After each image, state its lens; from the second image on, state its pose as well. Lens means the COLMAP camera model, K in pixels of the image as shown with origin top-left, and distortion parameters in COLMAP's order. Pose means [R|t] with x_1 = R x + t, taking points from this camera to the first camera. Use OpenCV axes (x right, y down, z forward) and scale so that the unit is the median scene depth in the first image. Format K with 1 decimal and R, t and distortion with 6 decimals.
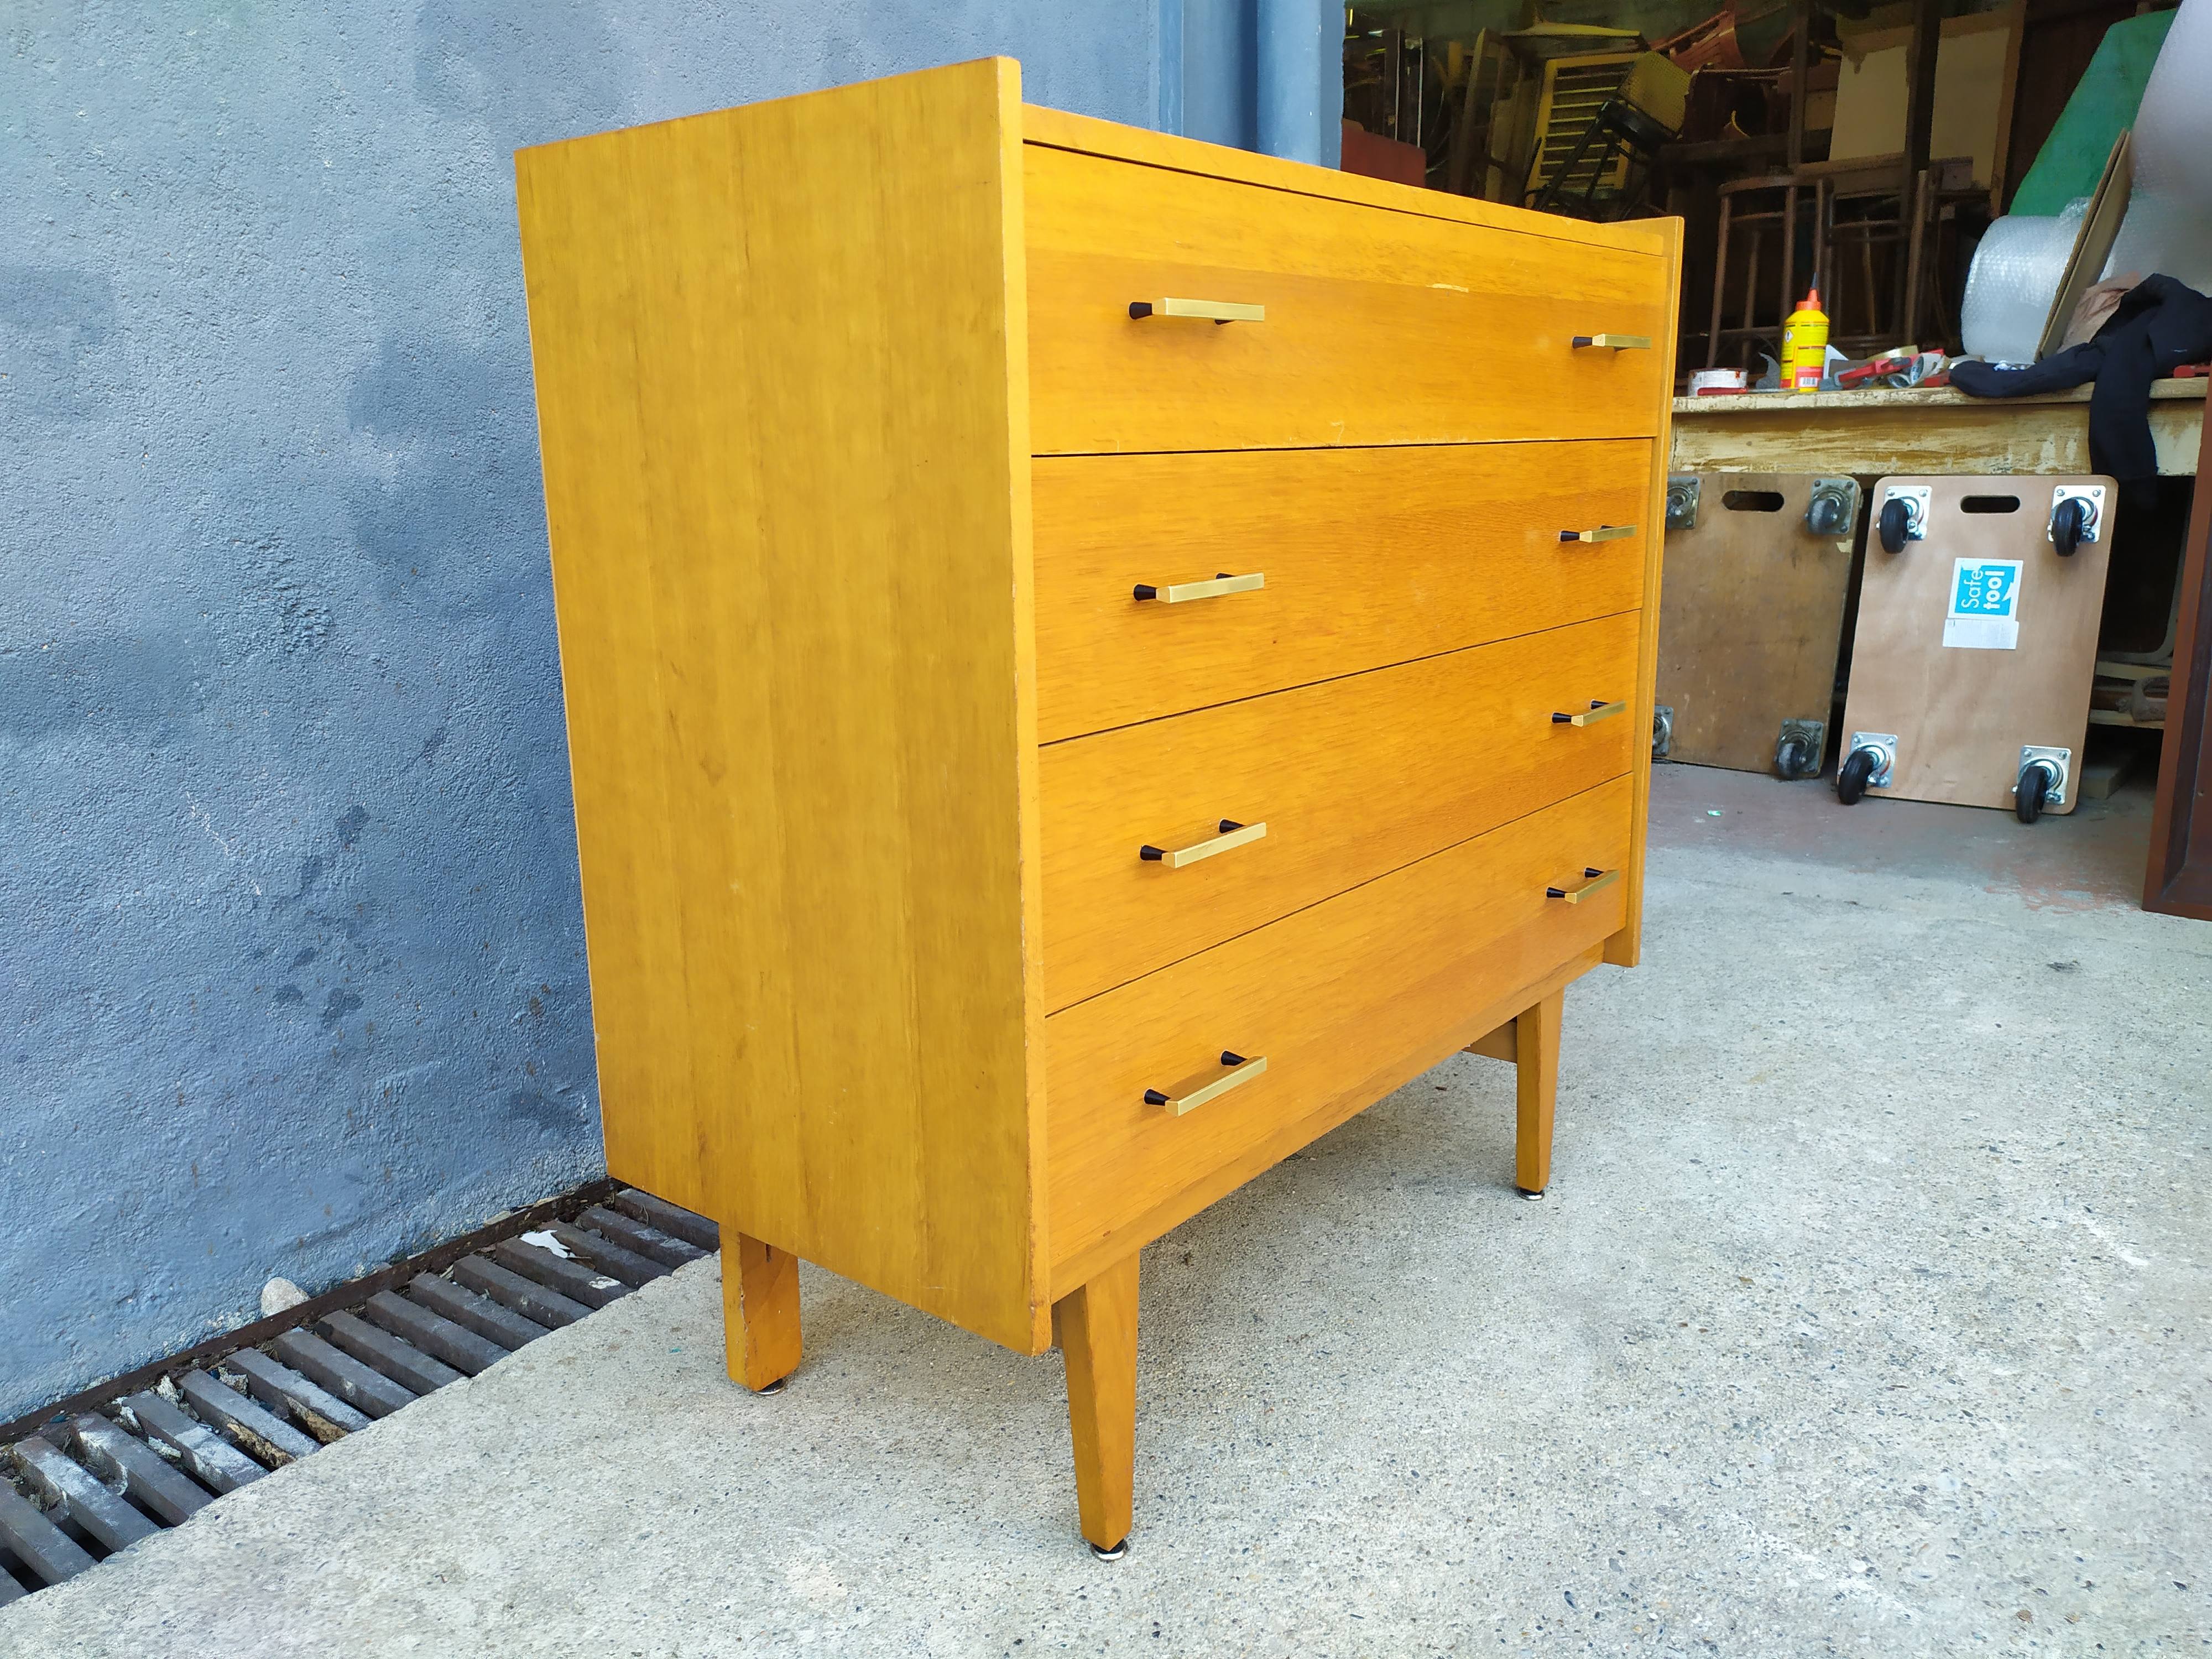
lens RADIAL K [[1684.8, 0, 1099.2], [0, 1684.8, 808.6], [0, 0, 1]] dist [0.033040, -0.027746]
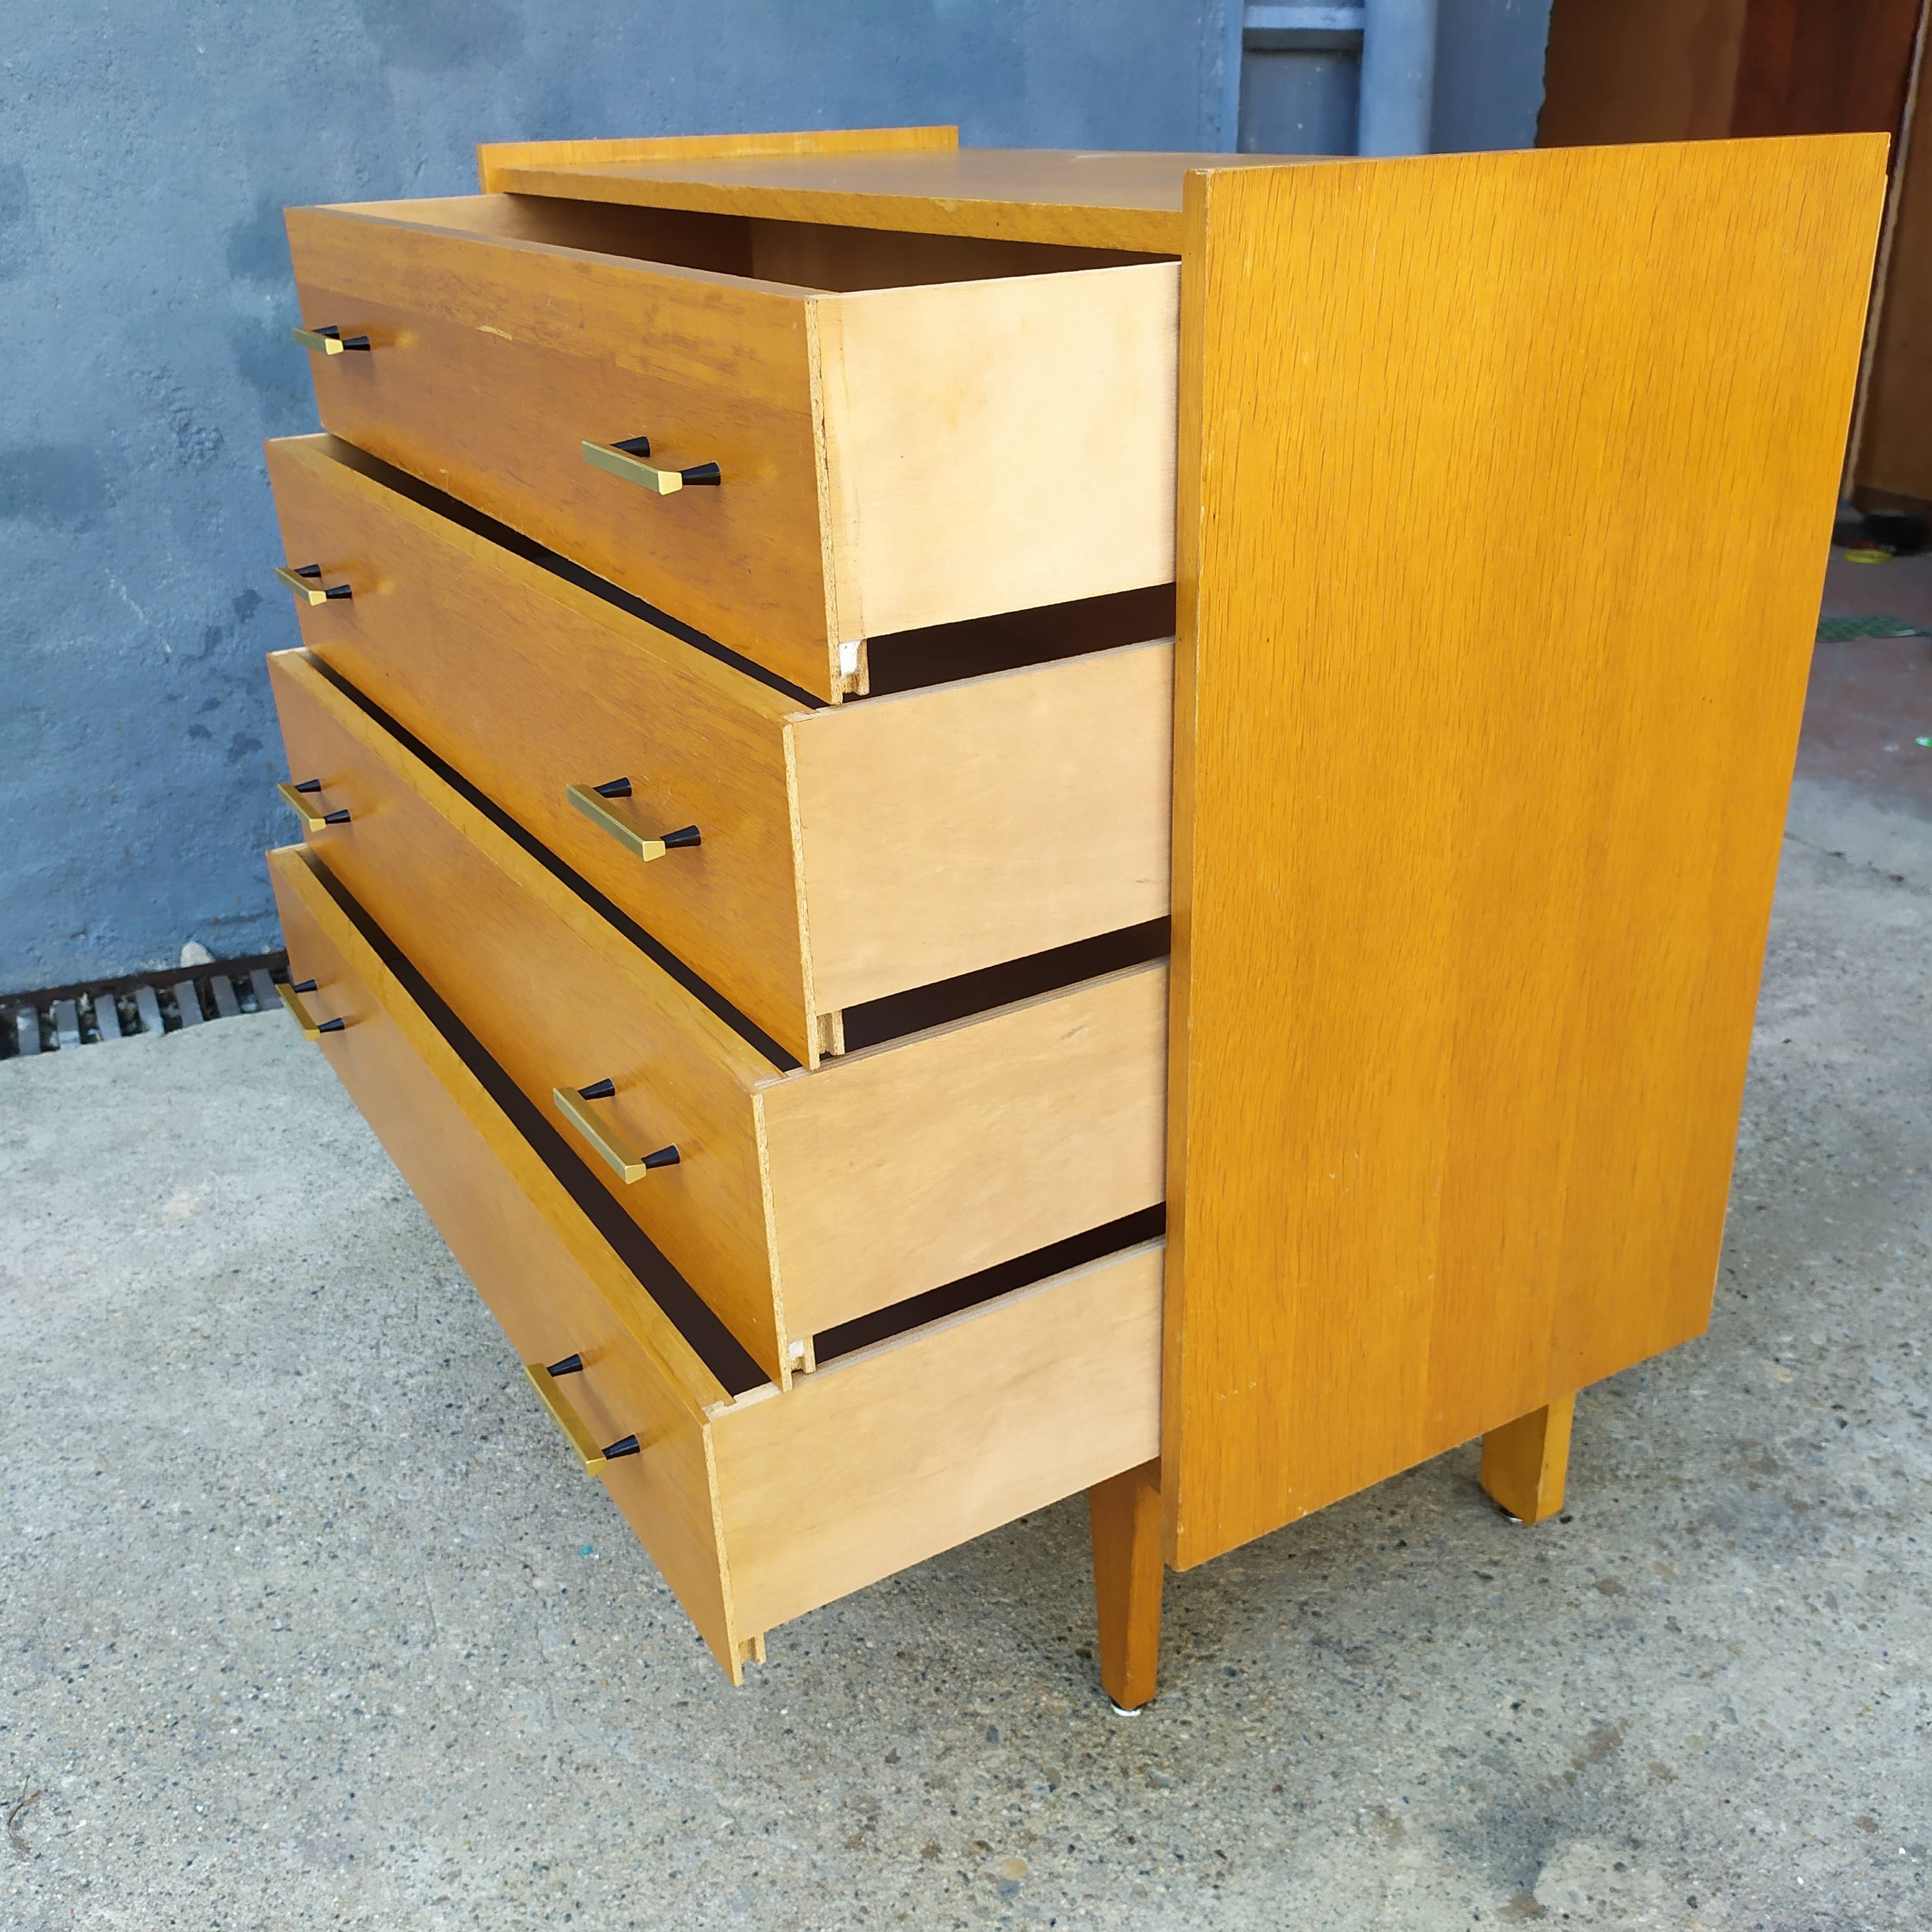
lens RADIAL K [[1985.0, 0, 979.3], [0, 1985.0, 941.2], [0, 0, 1]] dist [0.019985, 0.000000]
pose [[0.886014, 0.187672, -0.423979, 0.902383], [-0.099031, 0.969918, 0.222377, -0.164540], [0.452959, -0.155042, 0.877947, -0.109065]]
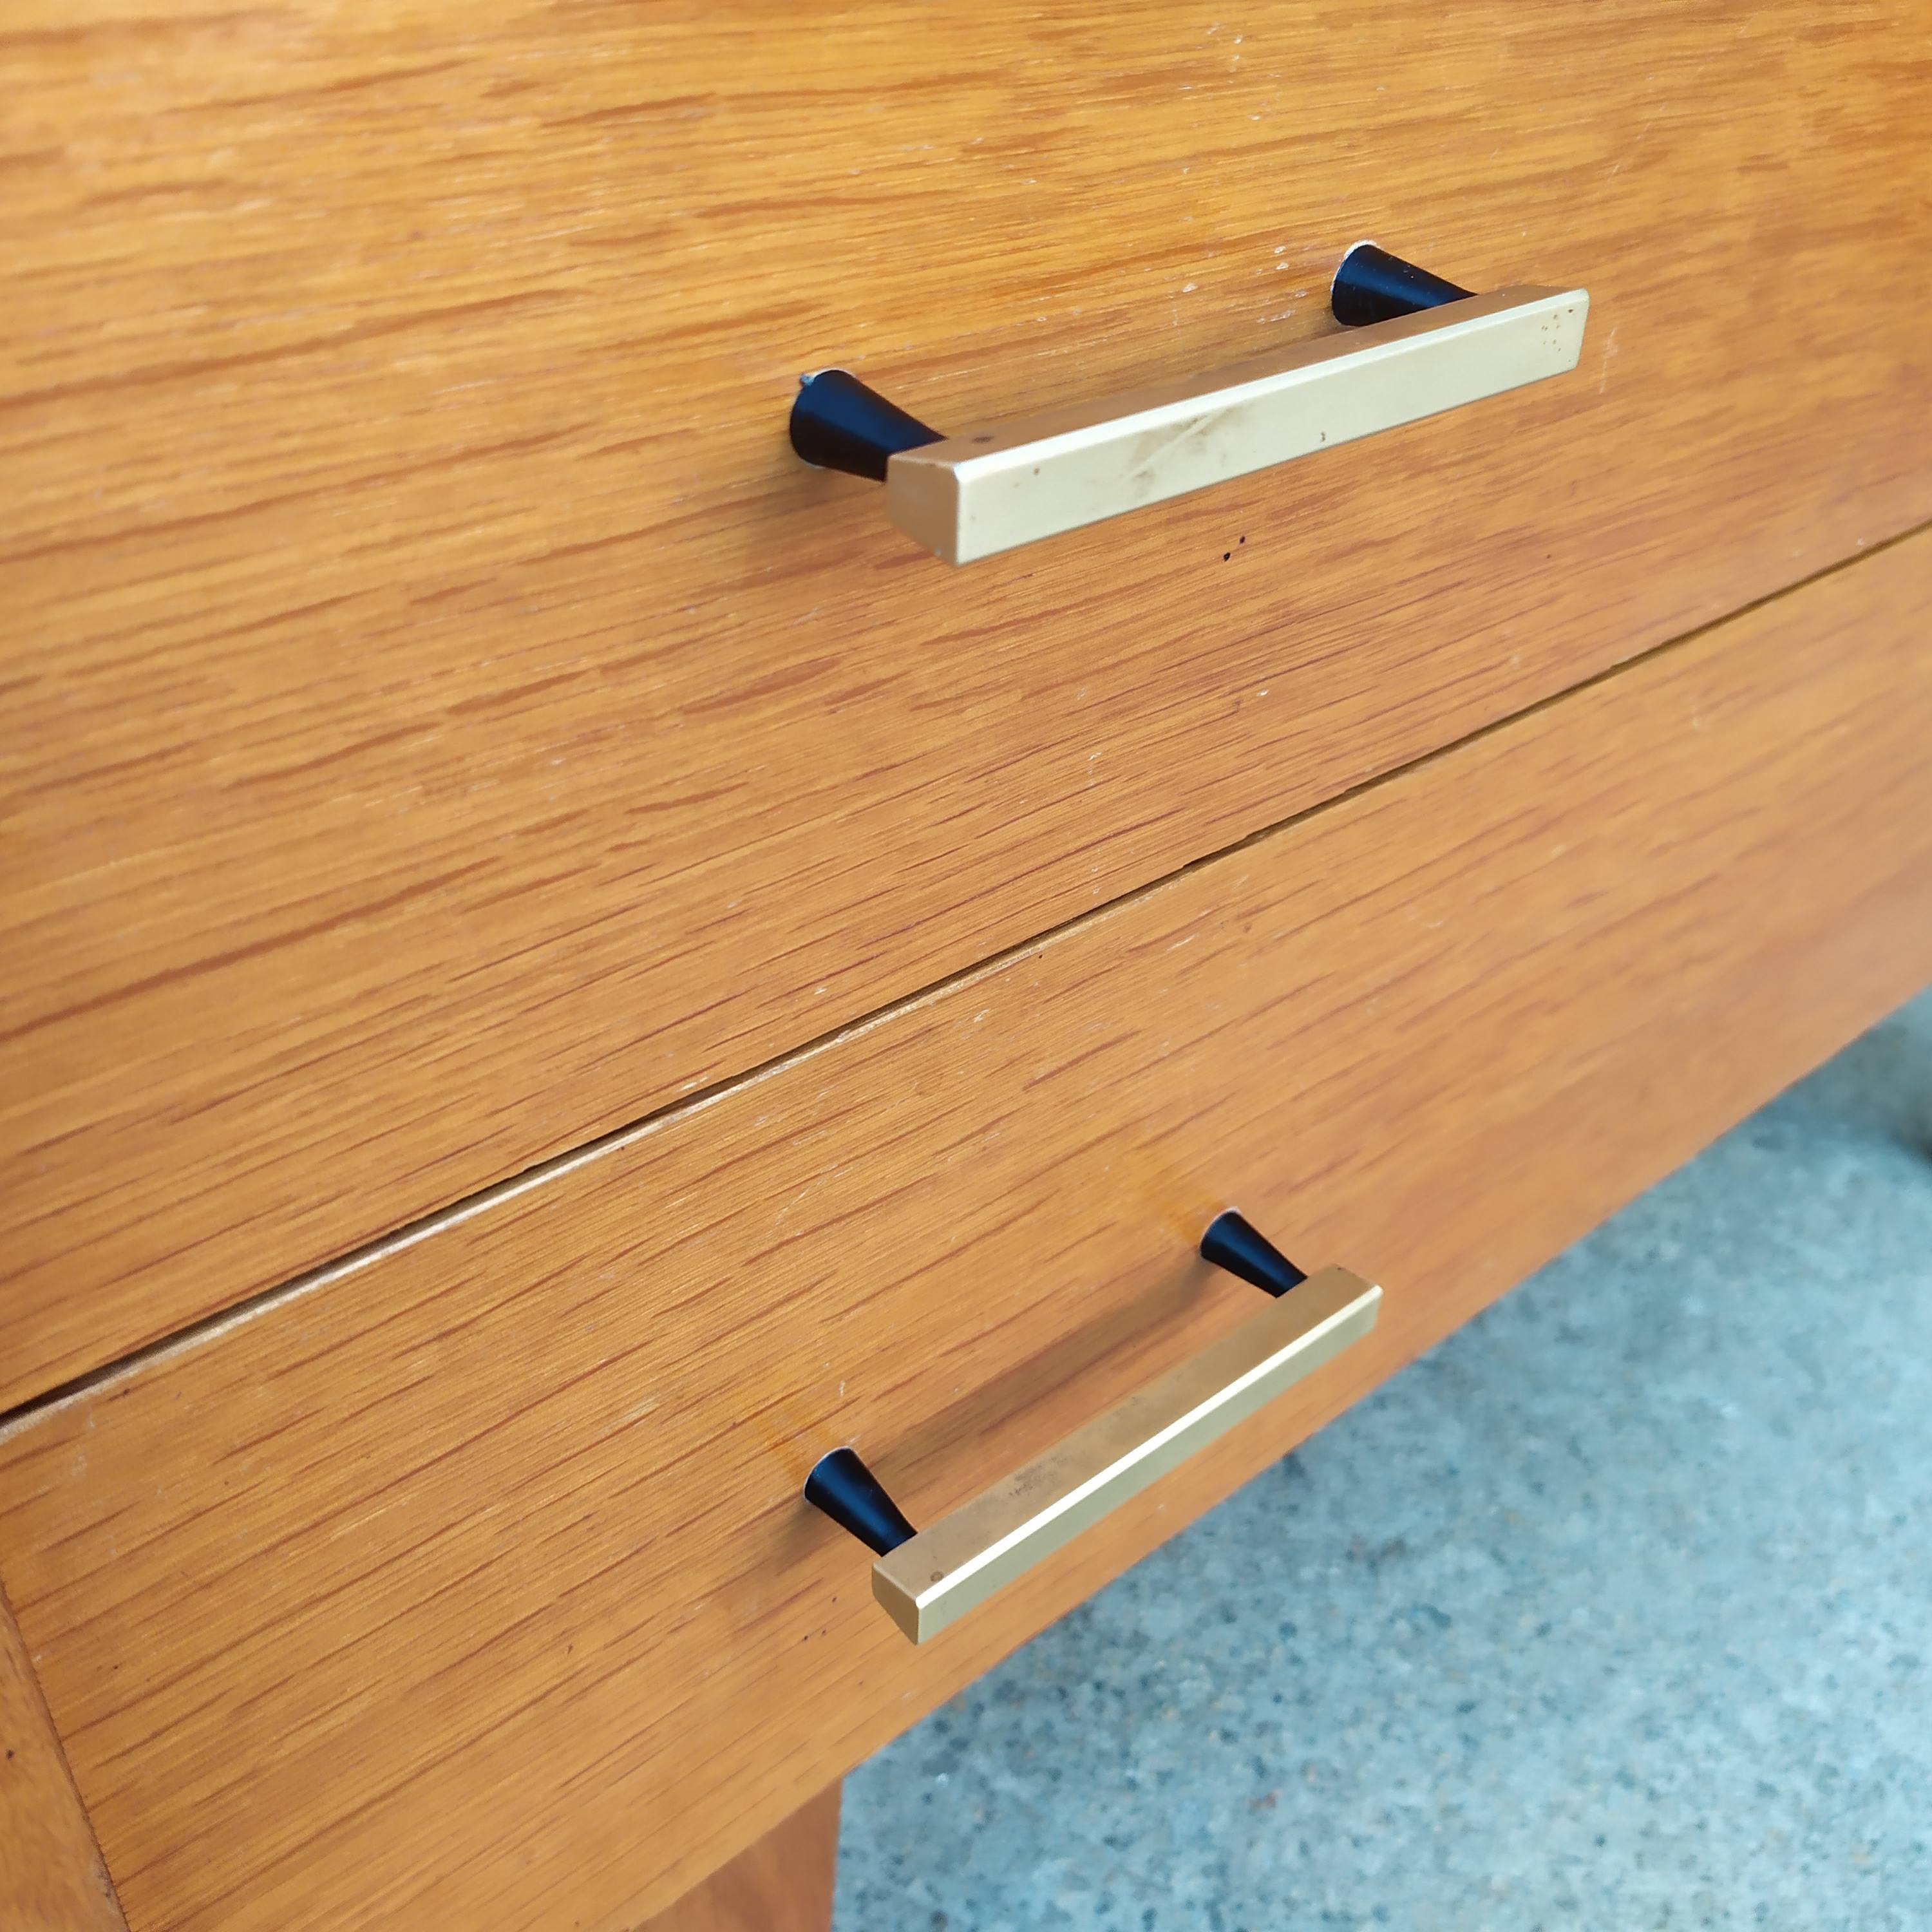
lens RADIAL K [[1985.0, 0, 961.2], [0, 1985.0, 973.7], [0, 0, 1]] dist [0.019985, 0.000000]
pose [[0.982695, 0.145398, -0.114756, 0.052585], [-0.092041, 0.920943, 0.378673, 0.000583], [0.160742, -0.361558, 0.918389, 0.595893]]
